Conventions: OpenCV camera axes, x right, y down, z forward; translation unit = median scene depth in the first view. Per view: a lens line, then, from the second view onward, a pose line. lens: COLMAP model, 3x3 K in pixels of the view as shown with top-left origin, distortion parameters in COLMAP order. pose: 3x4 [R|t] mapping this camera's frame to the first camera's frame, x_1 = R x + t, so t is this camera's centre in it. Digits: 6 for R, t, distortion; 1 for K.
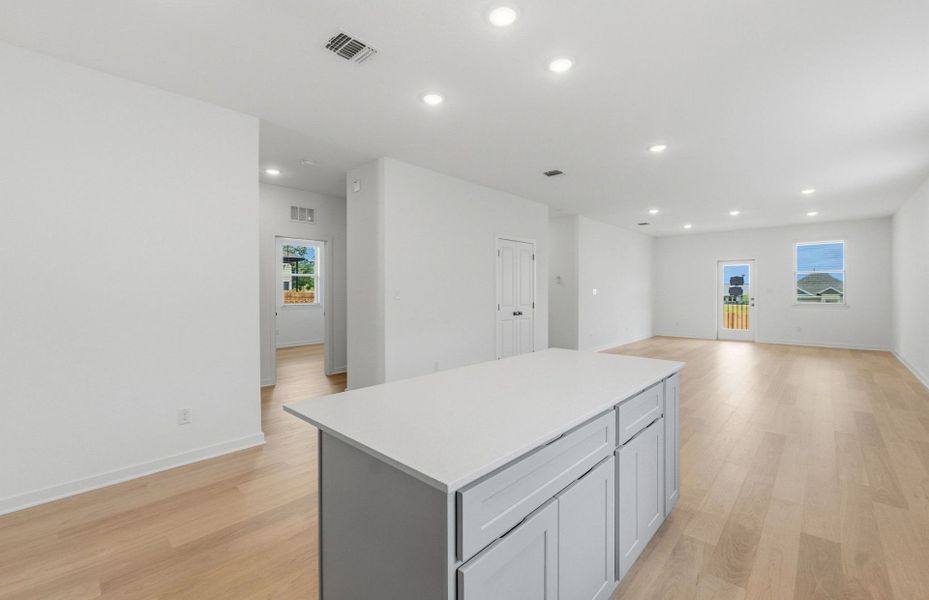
lens RADIAL K [[389.4, 0, 471.0], [0, 389.4, 294.5], [0, 0, 1]] dist [-0.000590, 0.000000]
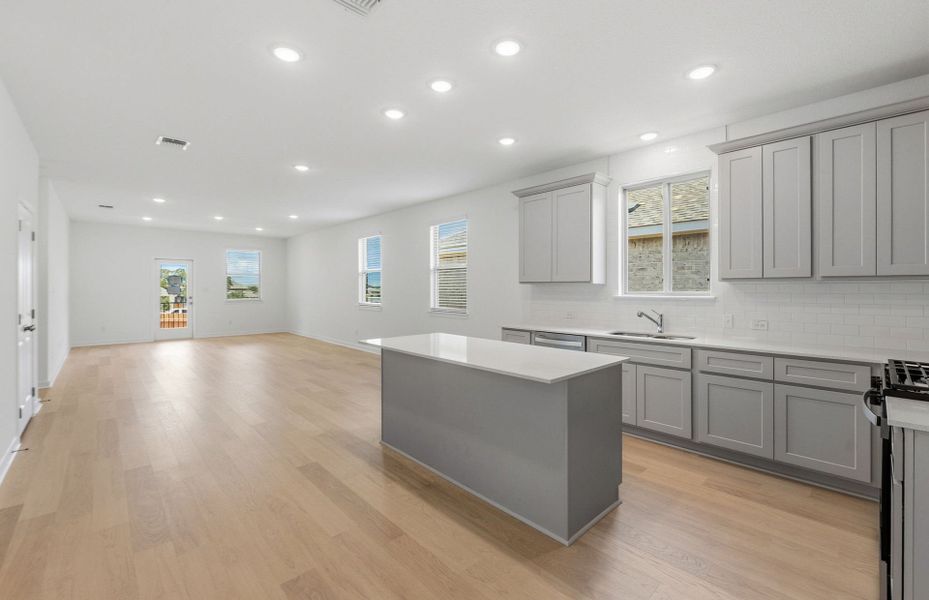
lens RADIAL K [[389.4, 0, 471.0], [0, 389.4, 294.5], [0, 0, 1]] dist [-0.000590, 0.000000]
pose [[0.063078, -0.016591, 0.997871, -0.282865], [0.018454, 0.999710, 0.015455, 0.000738], [-0.997838, 0.017440, 0.063365, 0.179382]]
